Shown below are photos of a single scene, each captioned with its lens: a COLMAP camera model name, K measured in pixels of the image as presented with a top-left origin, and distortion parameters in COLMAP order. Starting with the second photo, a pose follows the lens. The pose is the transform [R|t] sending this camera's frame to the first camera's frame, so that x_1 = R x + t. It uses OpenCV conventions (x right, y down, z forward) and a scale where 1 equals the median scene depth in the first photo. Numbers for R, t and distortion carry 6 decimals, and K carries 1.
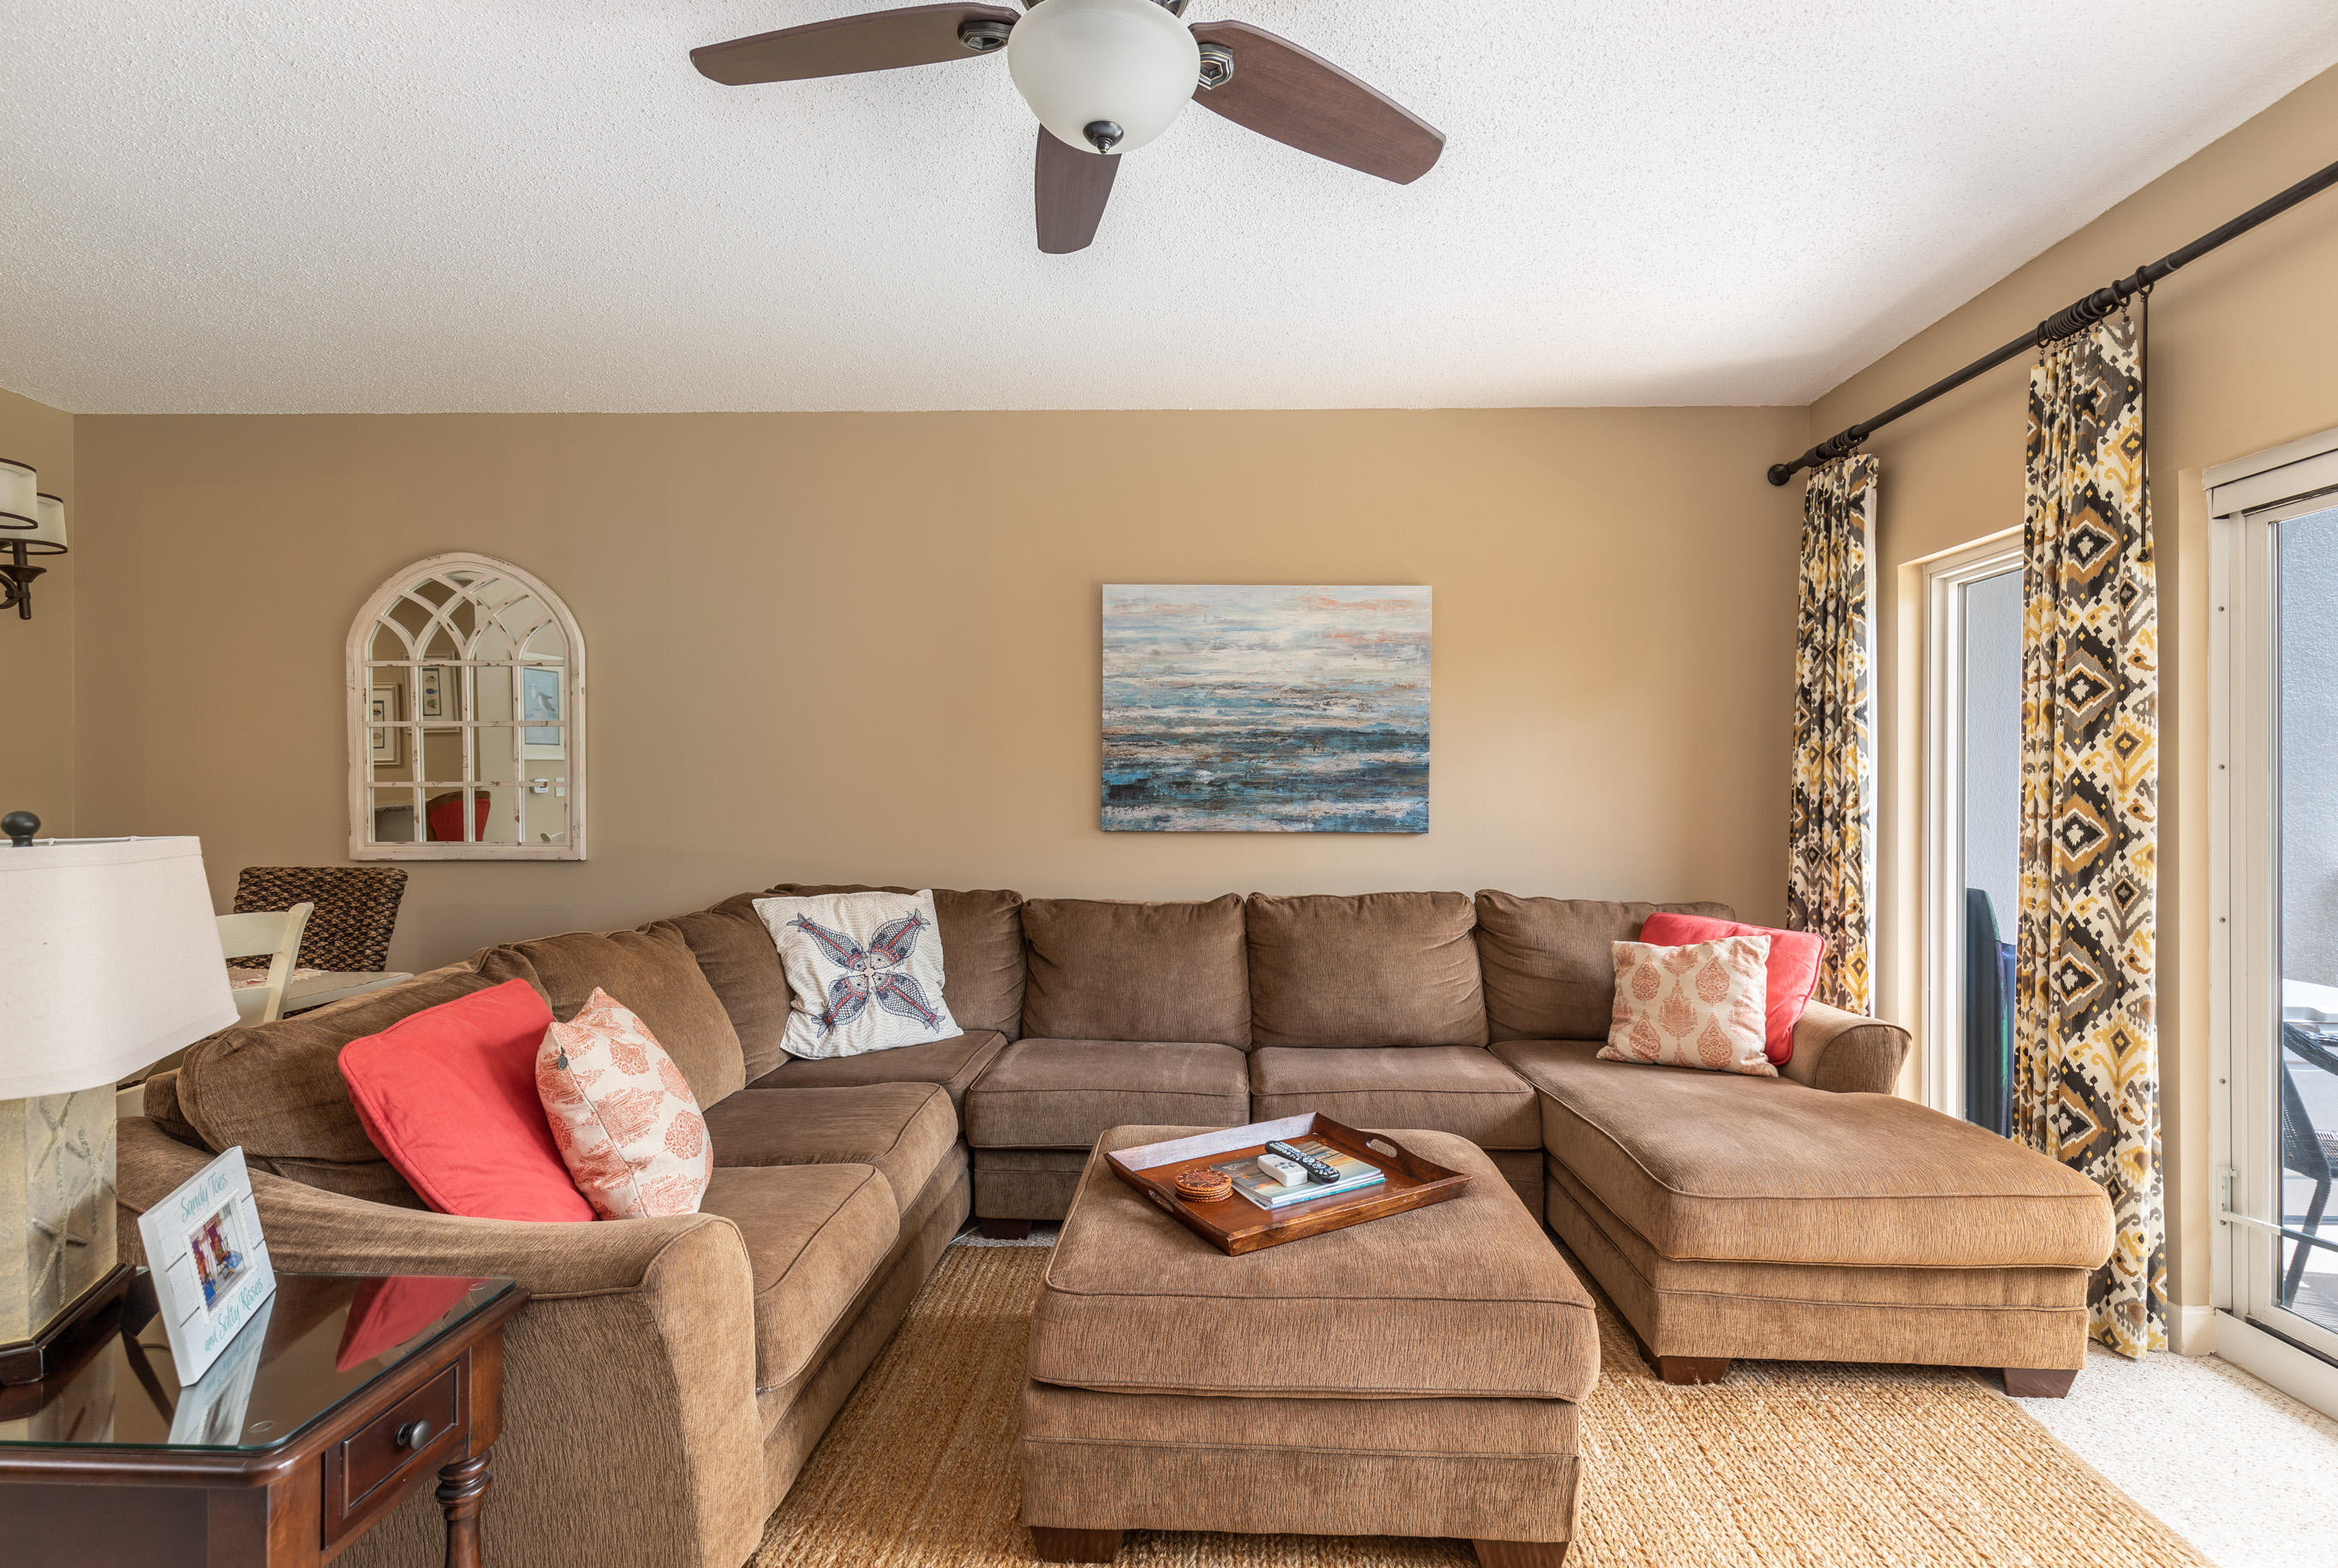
lens RADIAL K [[1067.9, 0, 1172.9], [0, 1067.9, 794.2], [0, 0, 1]] dist [0.002441, 0.000326]
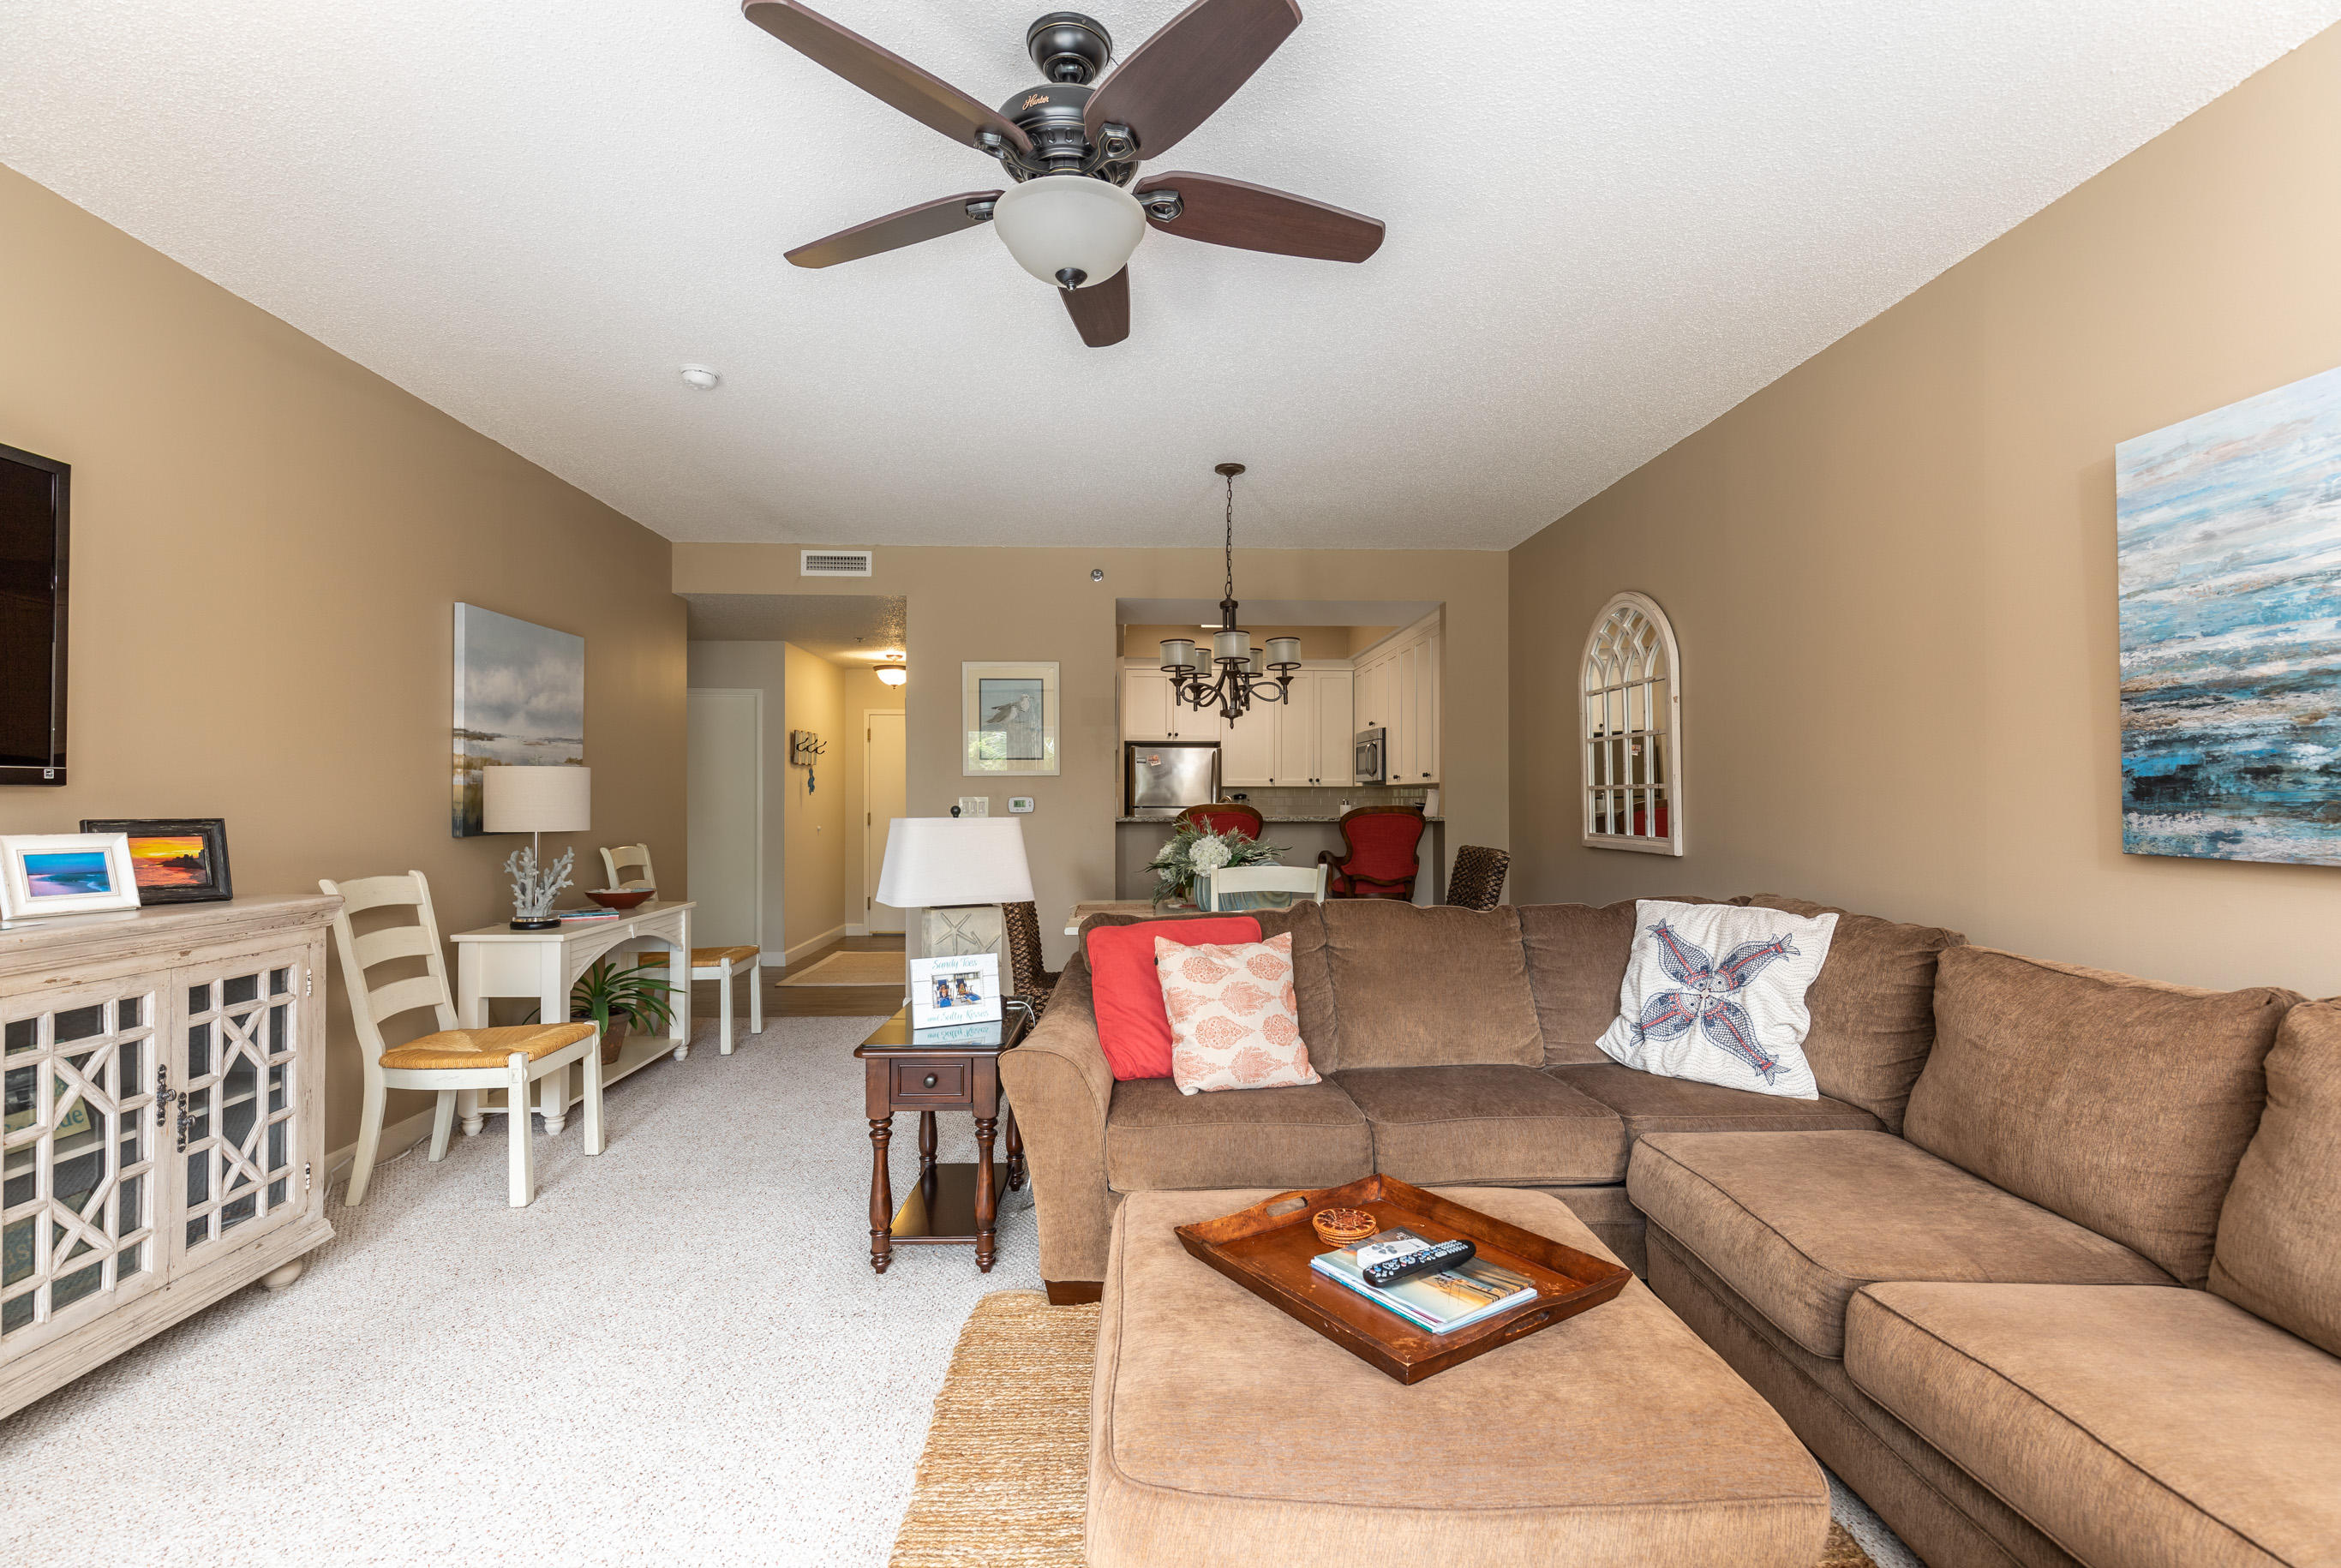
lens RADIAL K [[1069.3, 0, 1165.3], [0, 1069.3, 785.6], [0, 0, 1]] dist [0.002441, 0.000326]
pose [[0.058245, -0.011398, -0.998237, 0.504617], [0.003774, 0.999930, -0.011197, 0.000768], [0.998295, -0.003115, 0.058283, 0.429032]]
